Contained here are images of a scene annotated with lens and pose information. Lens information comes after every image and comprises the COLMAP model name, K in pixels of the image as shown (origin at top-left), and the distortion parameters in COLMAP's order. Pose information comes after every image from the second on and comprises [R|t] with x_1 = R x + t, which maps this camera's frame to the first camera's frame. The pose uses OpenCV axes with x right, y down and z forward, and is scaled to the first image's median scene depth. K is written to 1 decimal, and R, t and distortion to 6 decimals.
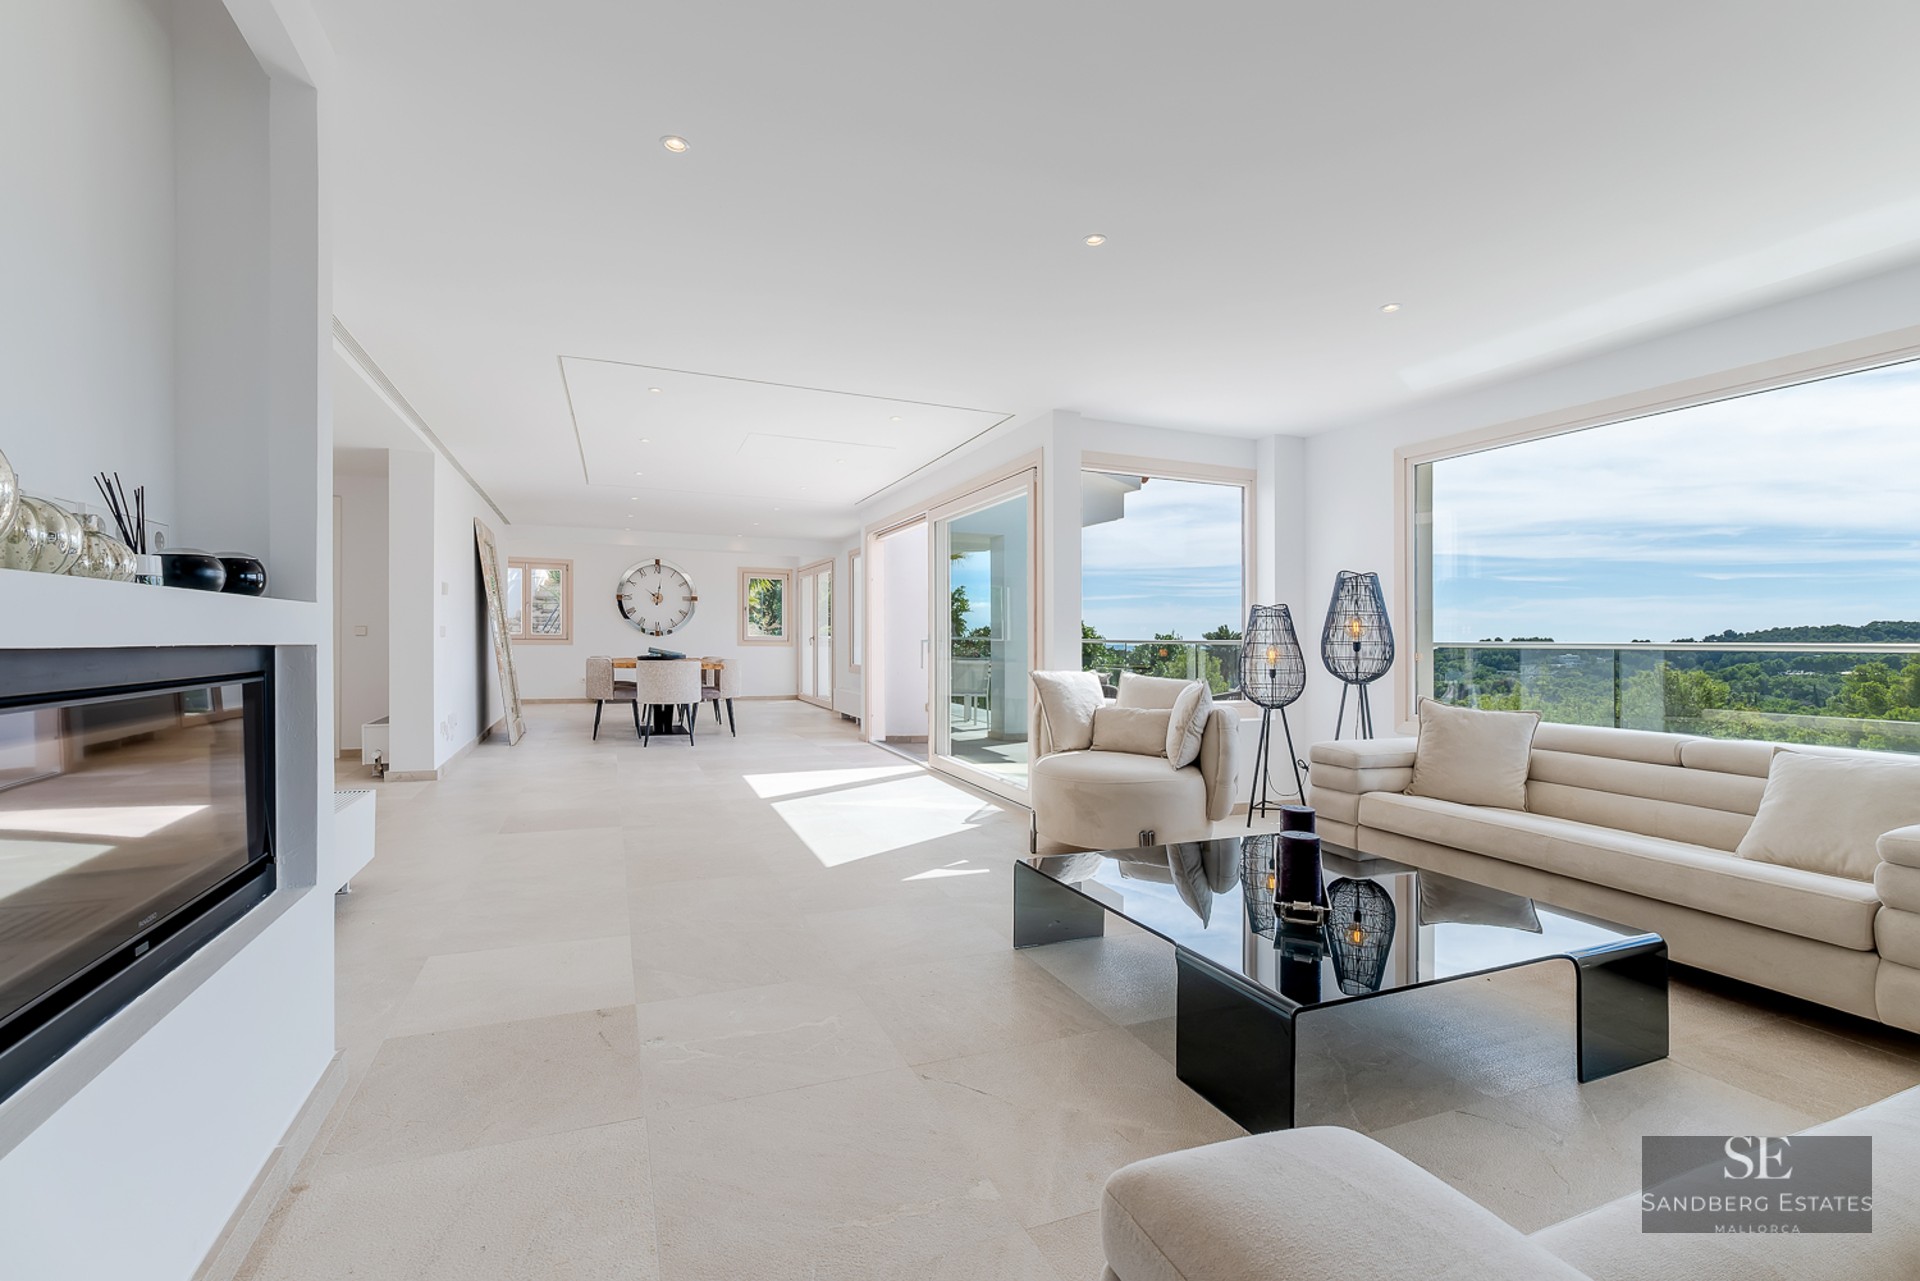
lens RADIAL K [[855.7, 0, 961.6], [0, 855.7, 638.4], [0, 0, 1]] dist [-0.003015, 0.000649]
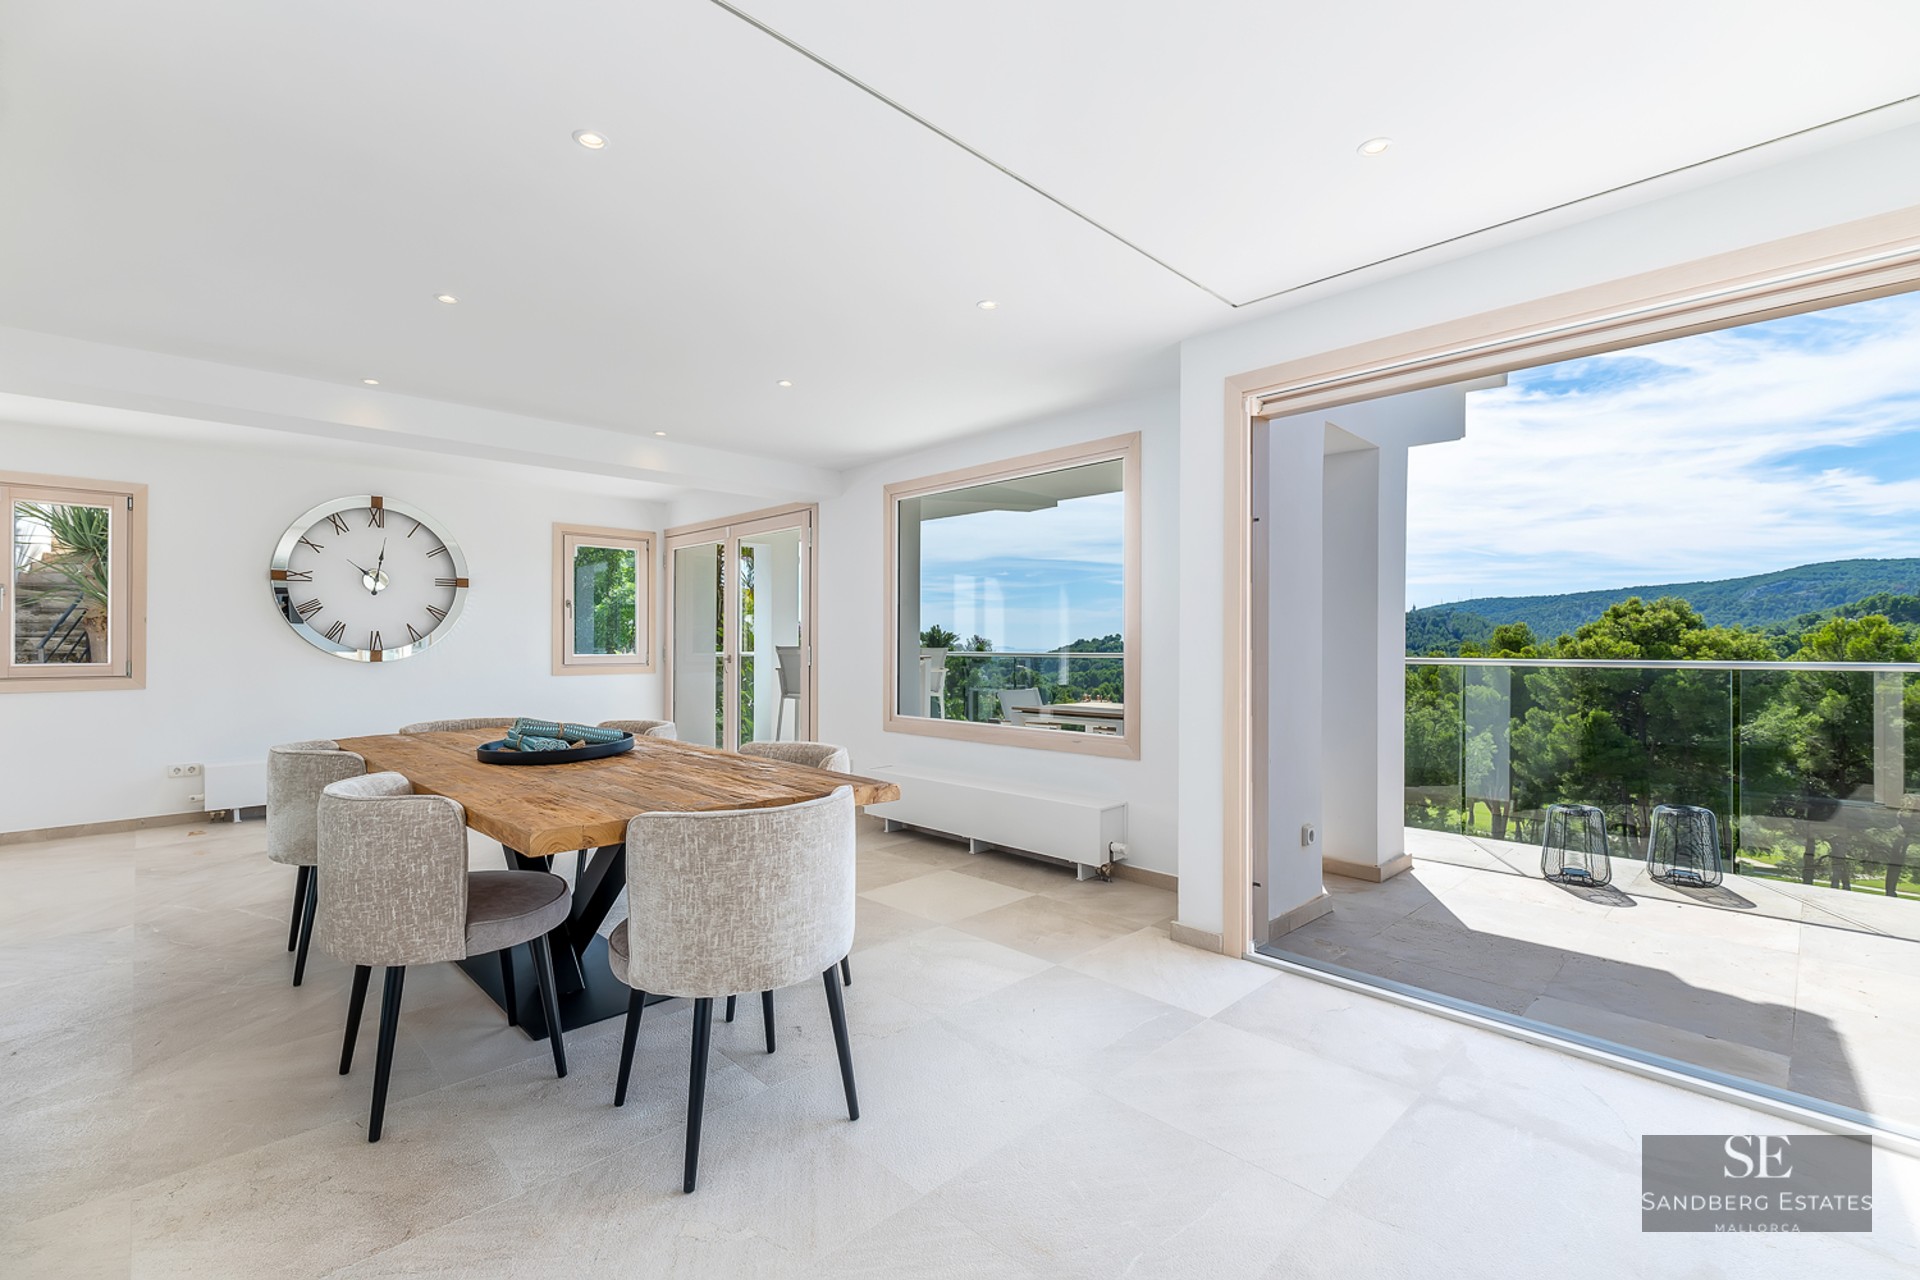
lens RADIAL K [[855.7, 0, 942.3], [0, 855.7, 647.9], [0, 0, 1]] dist [-0.003015, 0.000649]
pose [[0.930886, -0.010694, 0.365153, -0.235984], [0.009498, 0.999942, 0.005071, -0.008494], [-0.365186, -0.001252, 0.930934, 0.441532]]
